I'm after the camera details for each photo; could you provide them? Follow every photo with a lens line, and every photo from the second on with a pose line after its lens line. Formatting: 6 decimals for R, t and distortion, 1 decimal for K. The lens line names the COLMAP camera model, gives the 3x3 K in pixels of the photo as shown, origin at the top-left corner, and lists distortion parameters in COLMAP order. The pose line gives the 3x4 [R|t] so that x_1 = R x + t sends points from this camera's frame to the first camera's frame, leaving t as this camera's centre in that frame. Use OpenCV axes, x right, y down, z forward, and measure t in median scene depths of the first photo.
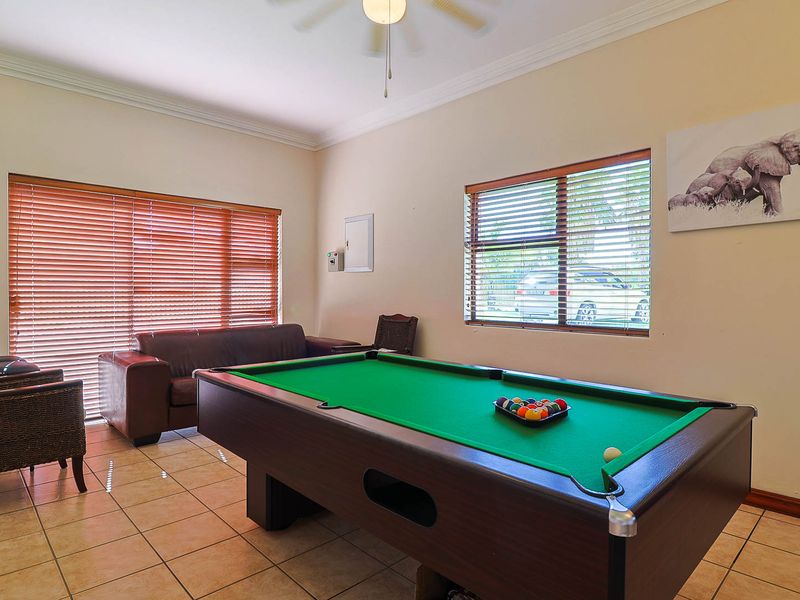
lens RADIAL K [[476.3, 0, 403.1], [0, 476.3, 293.1], [0, 0, 1]] dist [-0.001156, -0.001845]
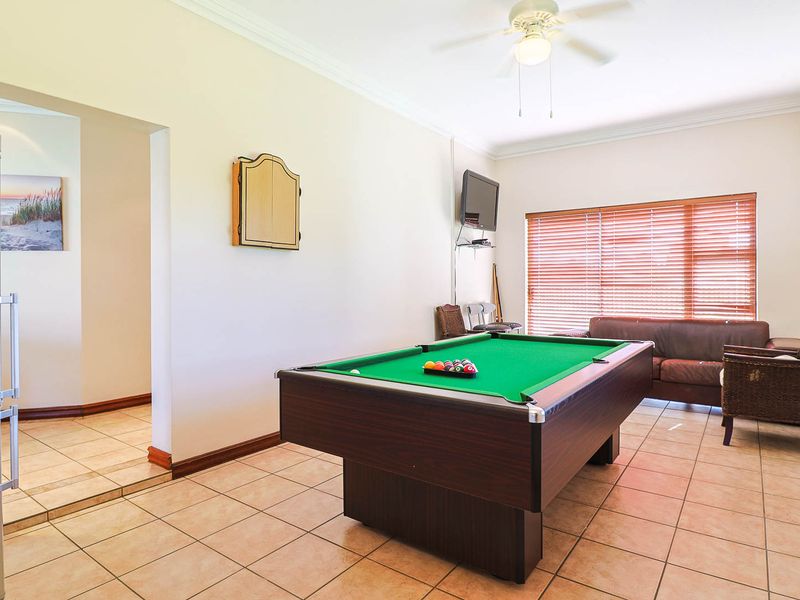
lens RADIAL K [[476.3, 0, 401.3], [0, 476.3, 298.7], [0, 0, 1]] dist [-0.001156, -0.001845]
pose [[0.179618, 0.014711, -0.983626, 0.535575], [-0.009216, 0.999869, 0.013271, 0.019343], [0.983693, 0.006682, 0.179731, 0.198132]]
